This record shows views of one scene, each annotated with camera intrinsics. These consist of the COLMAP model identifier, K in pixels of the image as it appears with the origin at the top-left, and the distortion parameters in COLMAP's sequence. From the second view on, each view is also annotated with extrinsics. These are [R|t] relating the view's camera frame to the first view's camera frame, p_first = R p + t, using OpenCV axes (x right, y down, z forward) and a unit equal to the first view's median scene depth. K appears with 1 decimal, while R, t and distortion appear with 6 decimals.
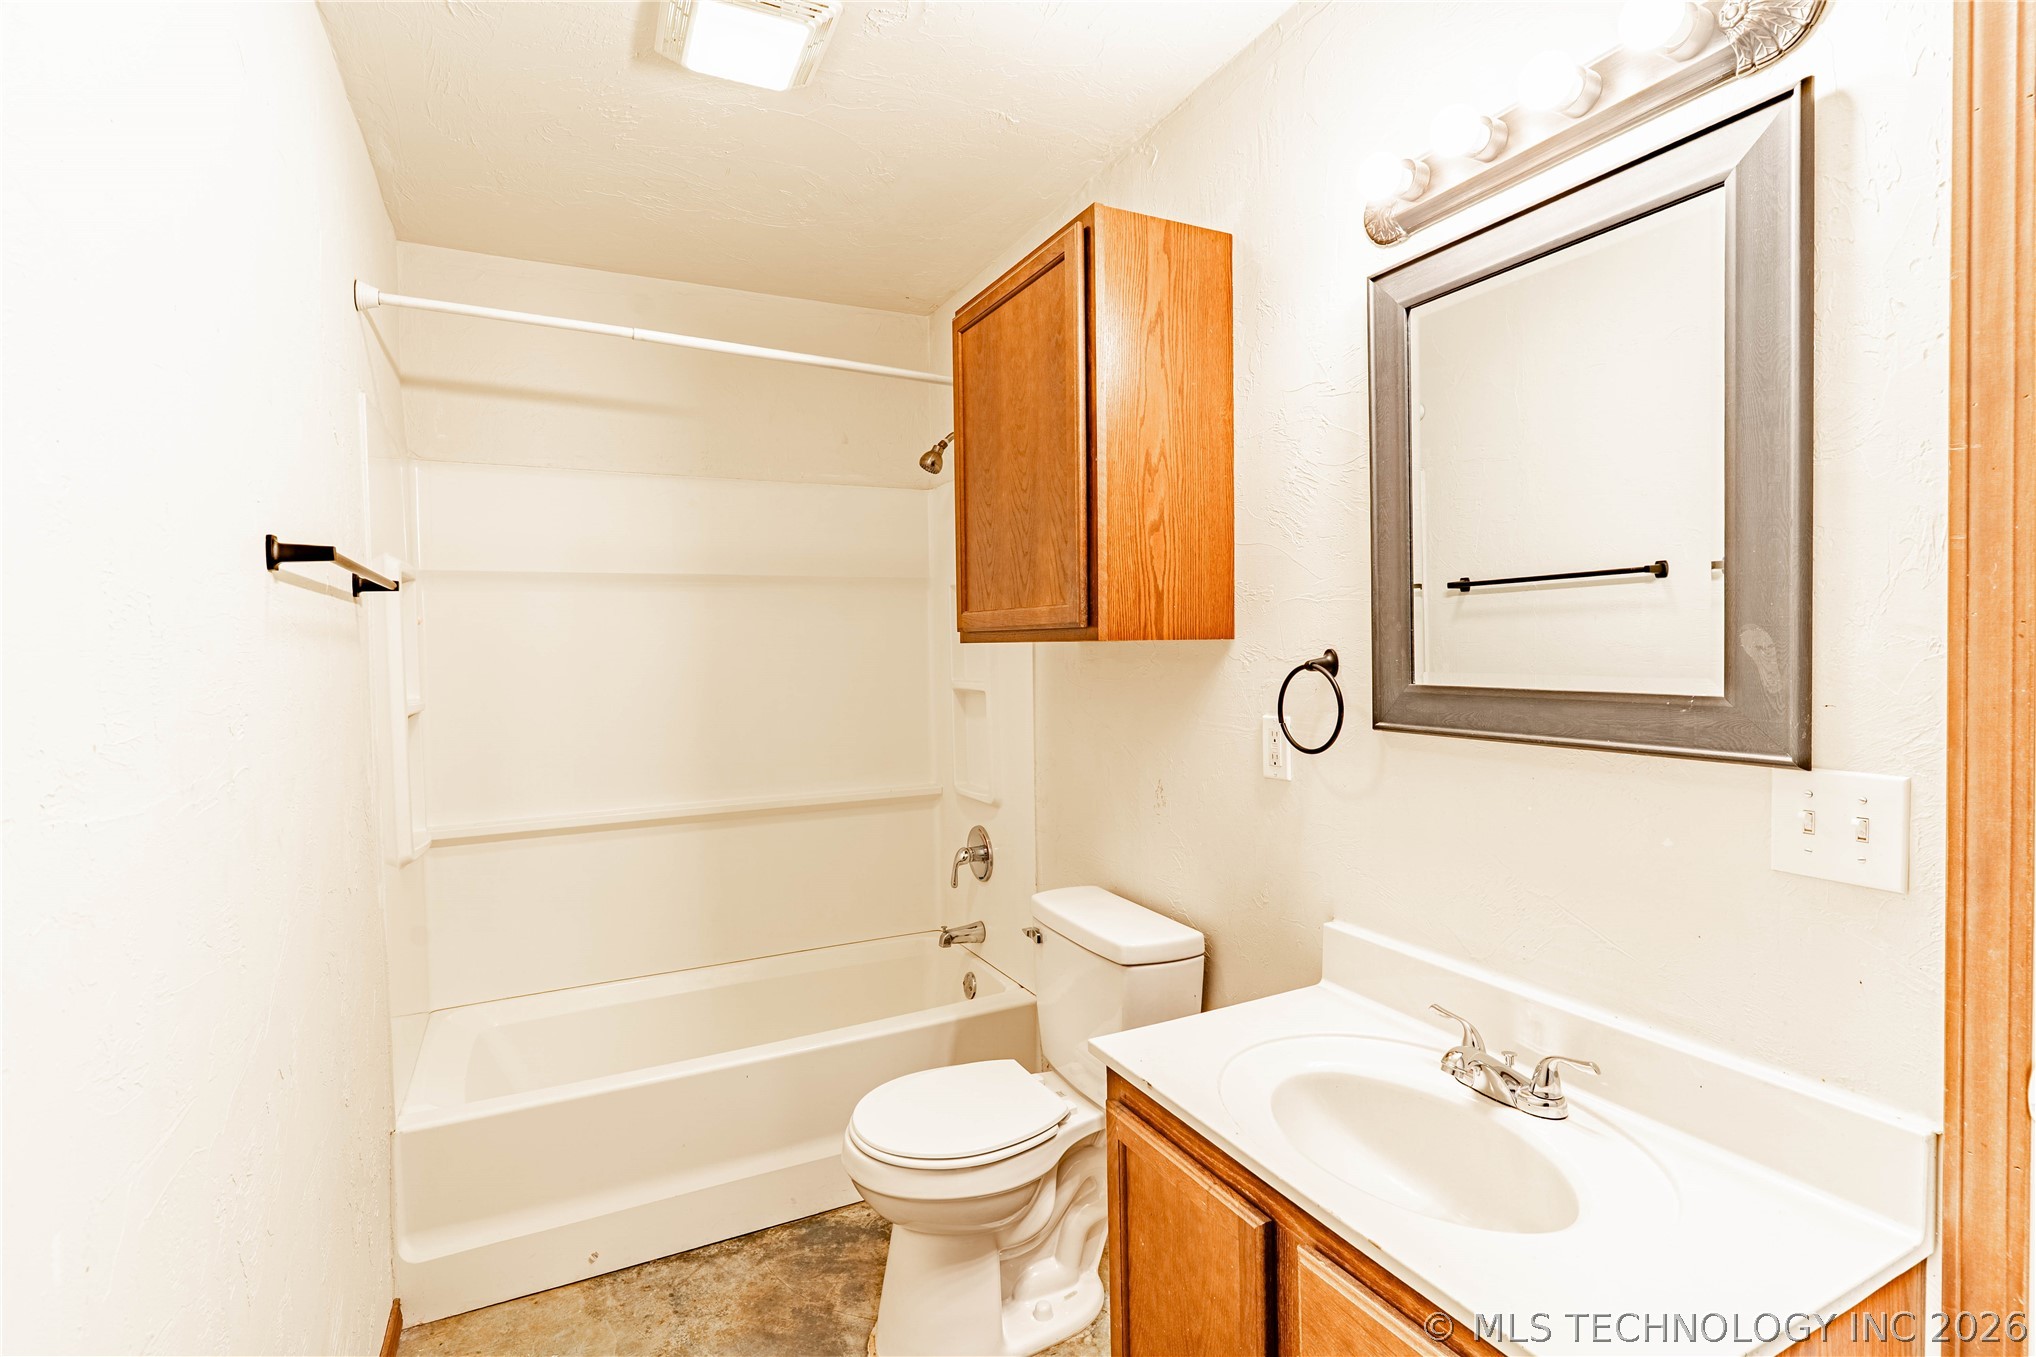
lens RADIAL K [[967.9, 0, 1018.0], [0, 967.9, 678.5], [0, 0, 1]] dist [0.007158, 0.000907]
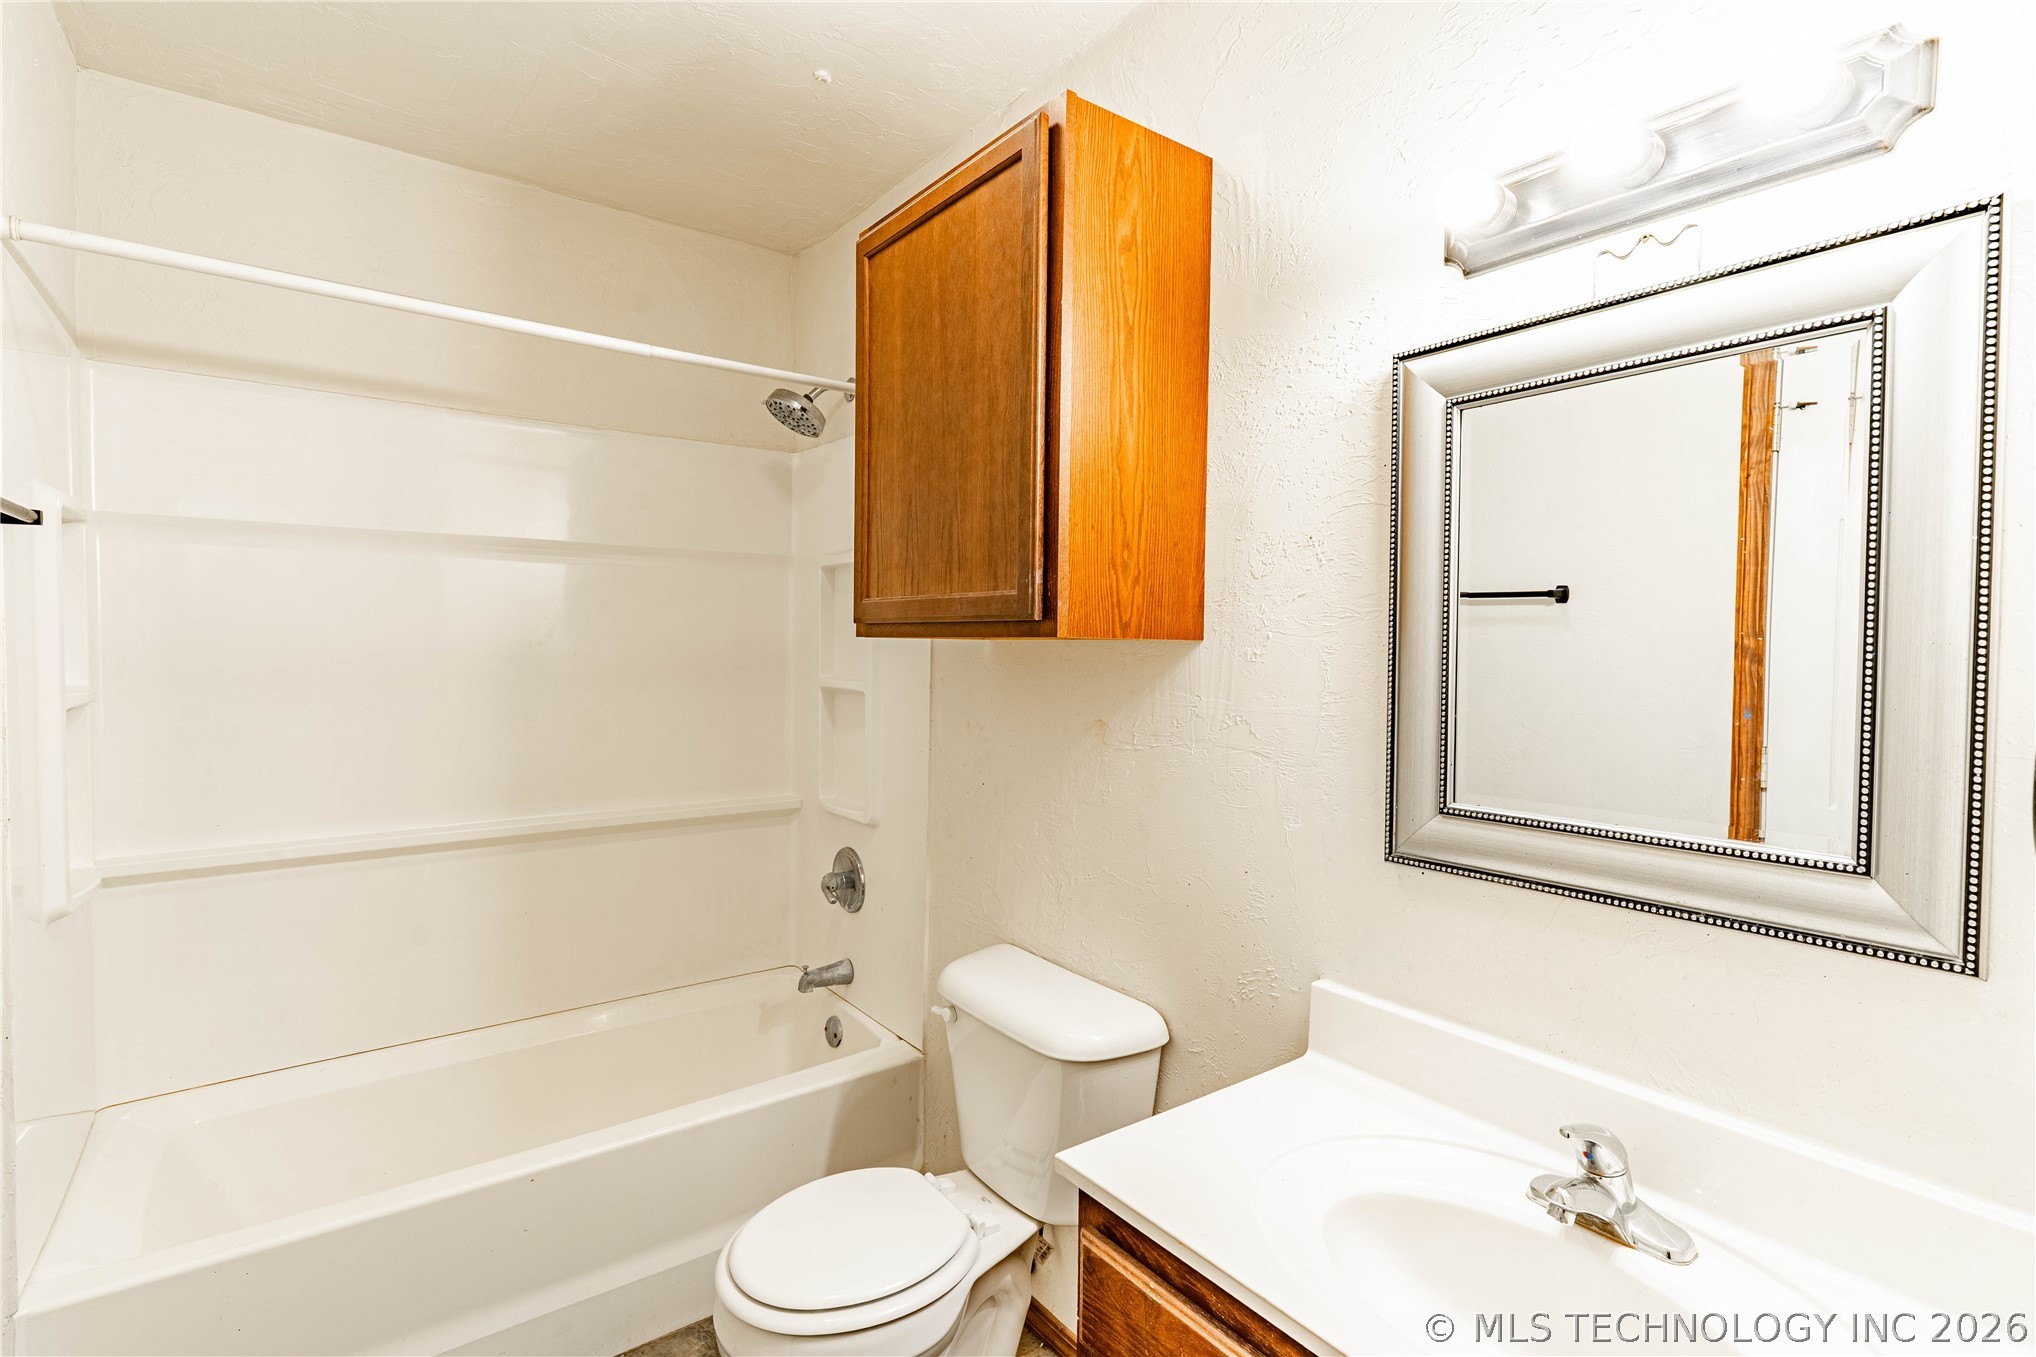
lens RADIAL K [[999.8, 0, 1018.0], [0, 999.8, 678.5], [0, 0, 1]] dist [0.048850, -0.009412]
pose [[0.986543, 0.027918, 0.161098, -0.065592], [-0.027630, 0.999610, -0.004028, -0.000354], [-0.161148, -0.000477, 0.986930, 0.141571]]
